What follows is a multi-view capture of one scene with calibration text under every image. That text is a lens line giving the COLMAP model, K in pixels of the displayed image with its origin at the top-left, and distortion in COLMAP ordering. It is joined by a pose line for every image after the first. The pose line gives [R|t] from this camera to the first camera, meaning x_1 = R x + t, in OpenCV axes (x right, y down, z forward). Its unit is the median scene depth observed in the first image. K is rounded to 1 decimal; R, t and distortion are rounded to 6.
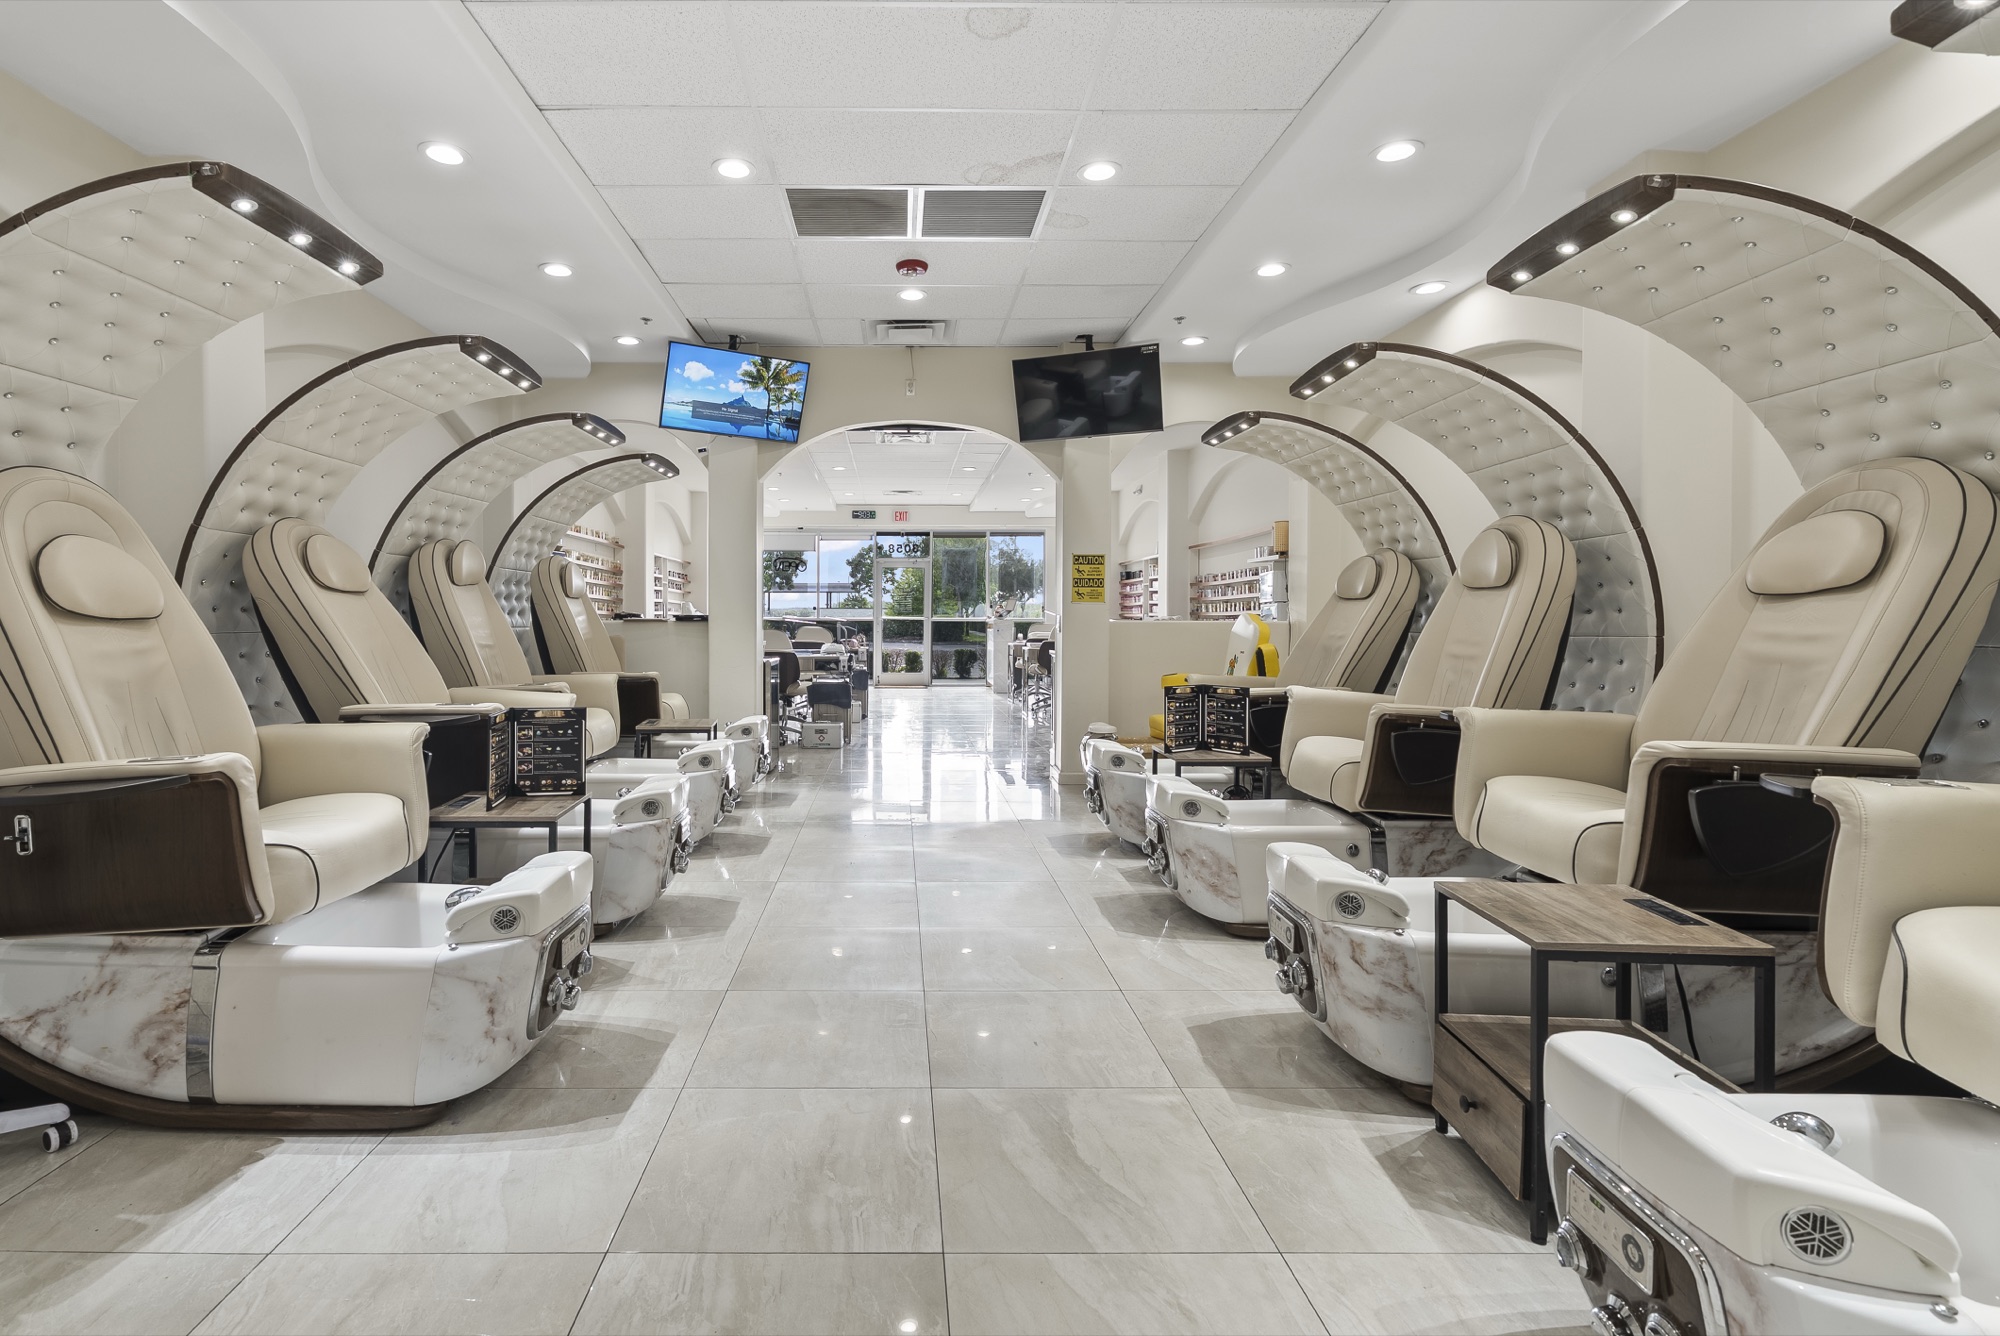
lens RADIAL K [[929.7, 0, 917.0], [0, 929.7, 629.1], [0, 0, 1]] dist [-0.002080, -0.000034]
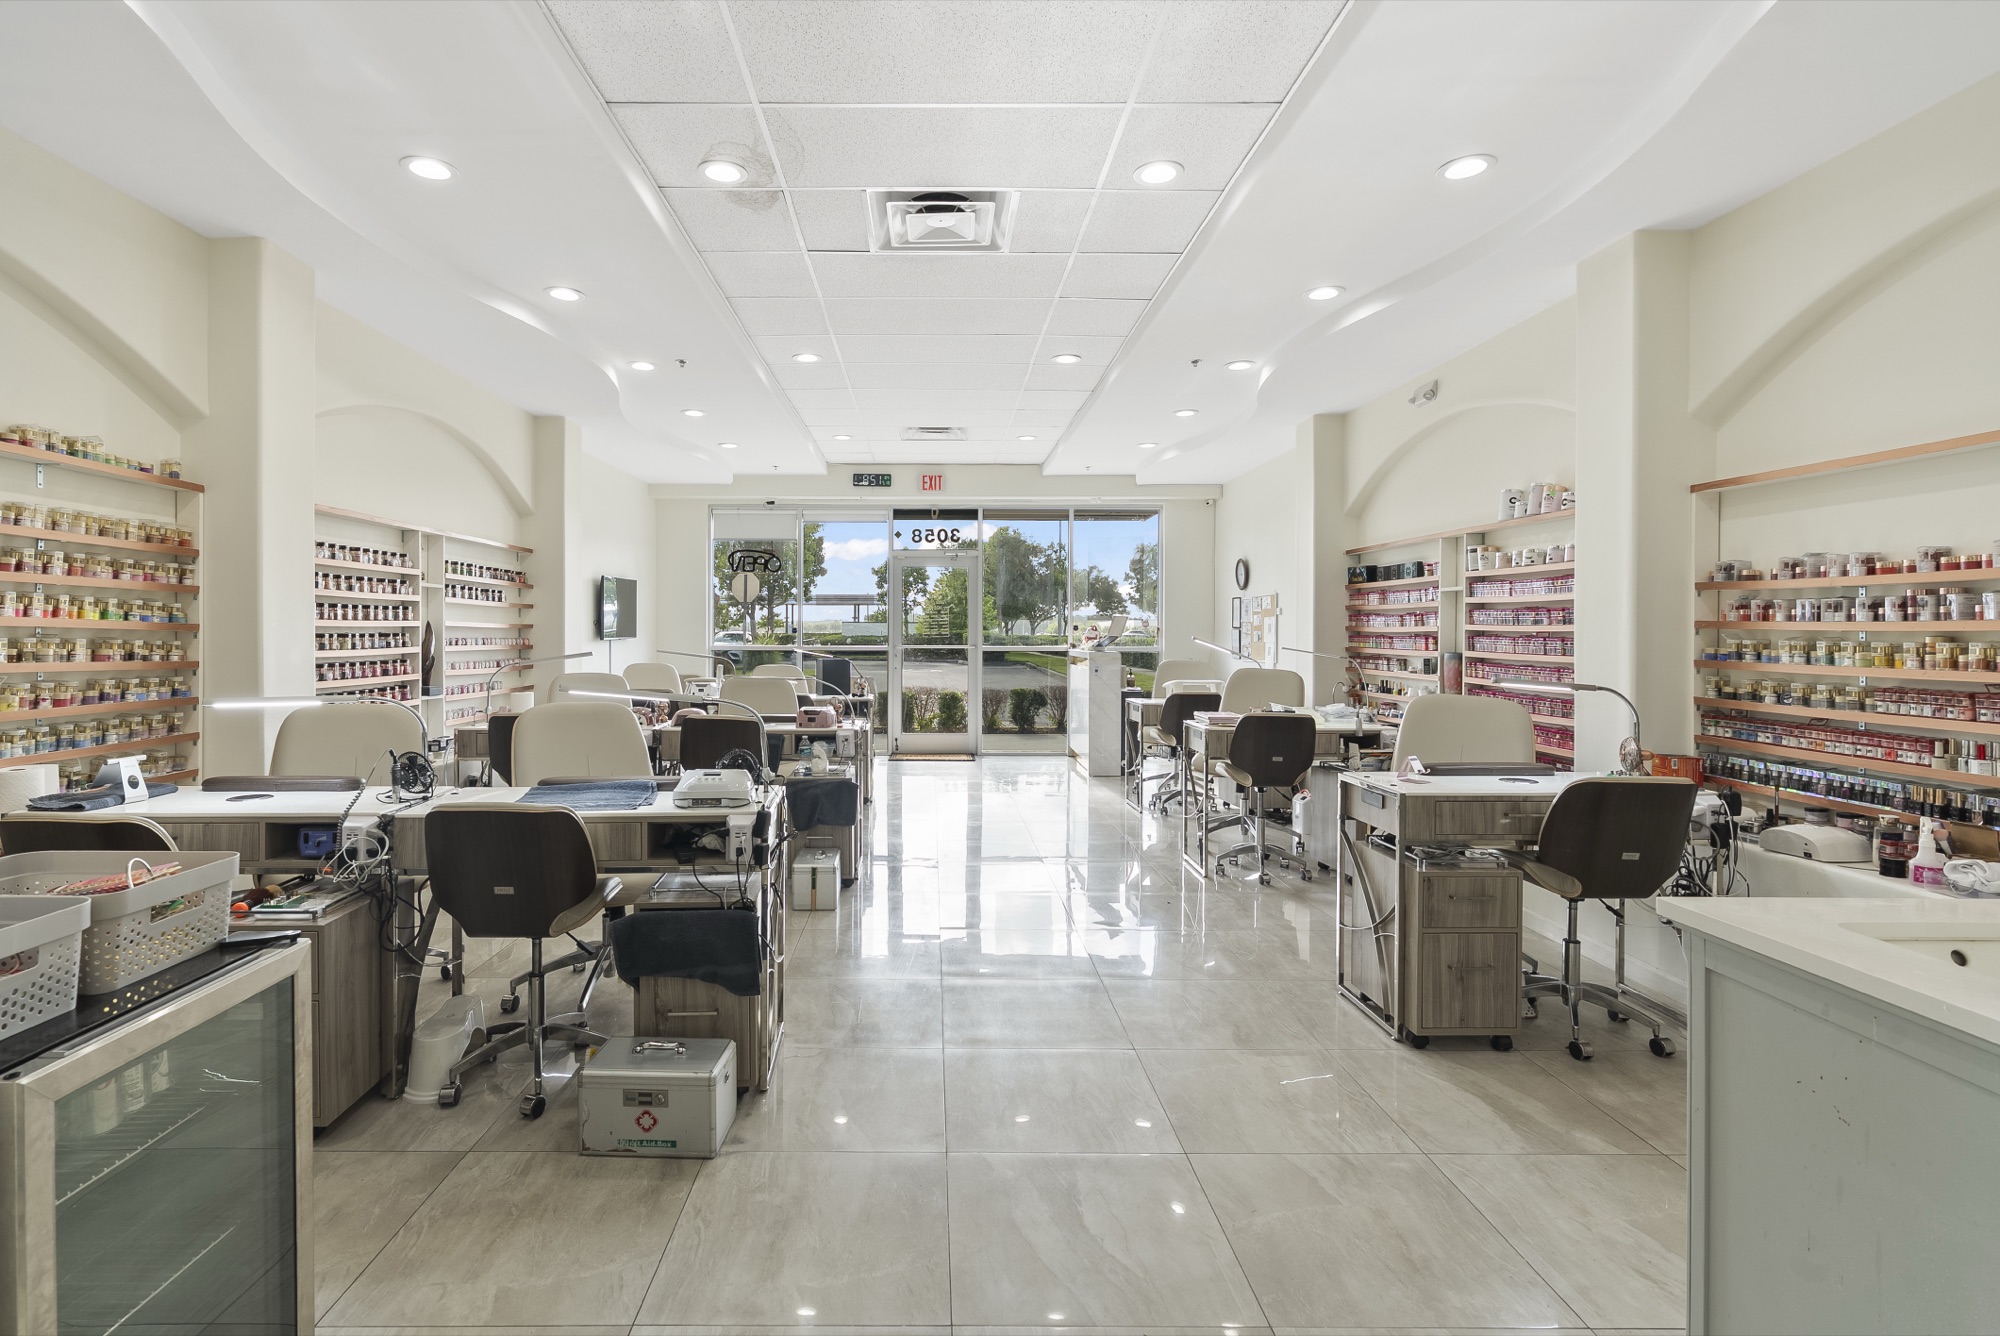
lens RADIAL K [[929.7, 0, 982.8], [0, 929.7, 649.6], [0, 0, 1]] dist [-0.002080, -0.000034]
pose [[0.999378, -0.001811, 0.035214, -0.013117], [0.001494, 0.999958, 0.009019, -0.039592], [-0.035229, -0.008961, 0.999339, 0.966532]]
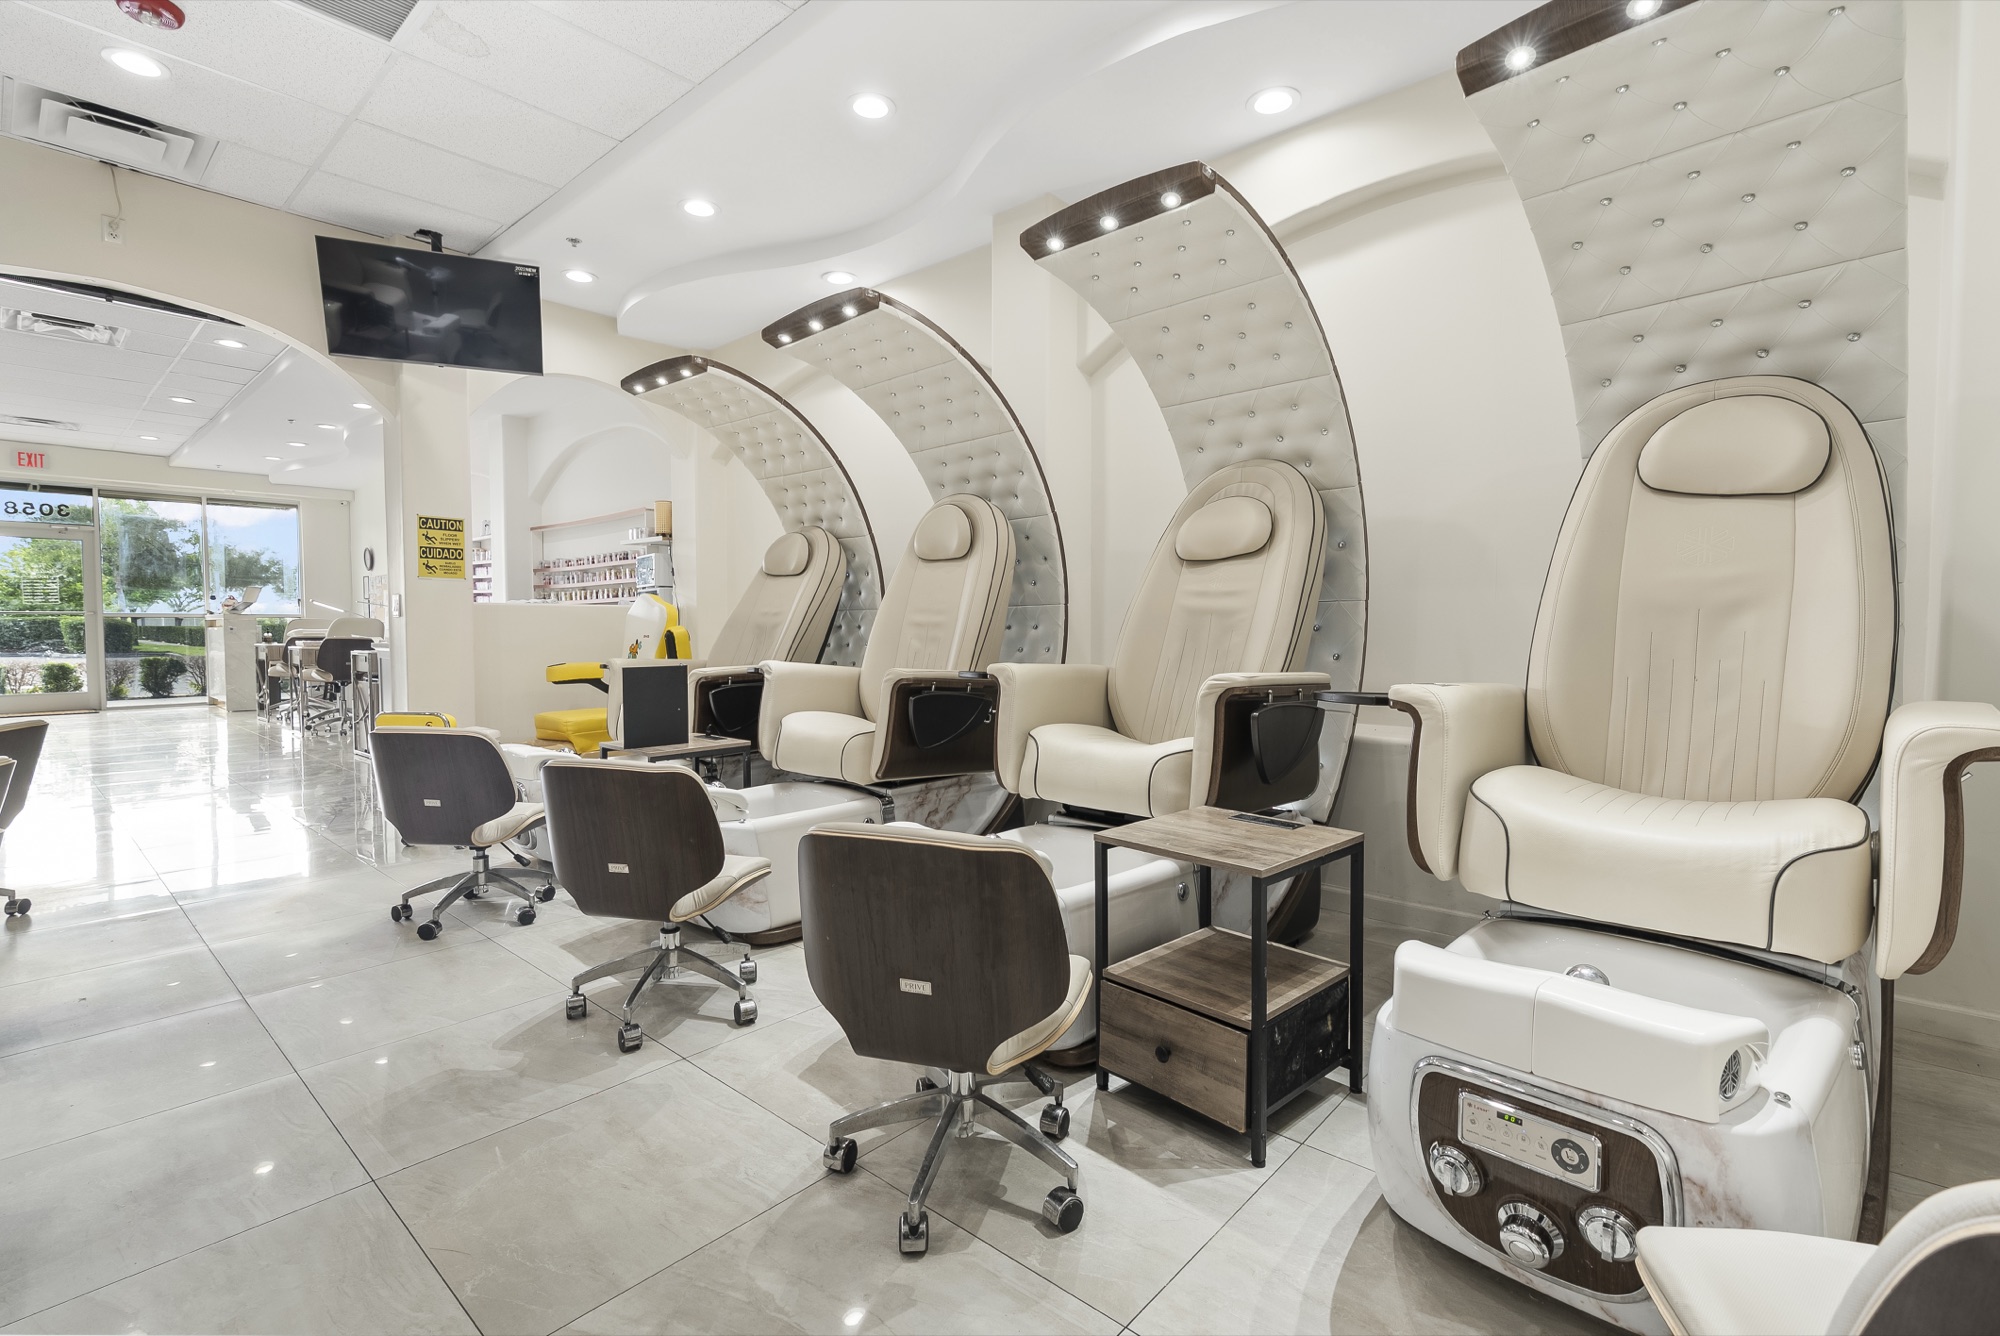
lens RADIAL K [[890.5, 0, 985.5], [0, 890.5, 658.3], [0, 0, 1]] dist [-0.001042, 0.002018]
pose [[0.680297, -0.031919, 0.732241, -0.060606], [0.011472, 0.999393, 0.032907, 0.020543], [-0.732847, -0.013987, 0.680250, 0.154787]]
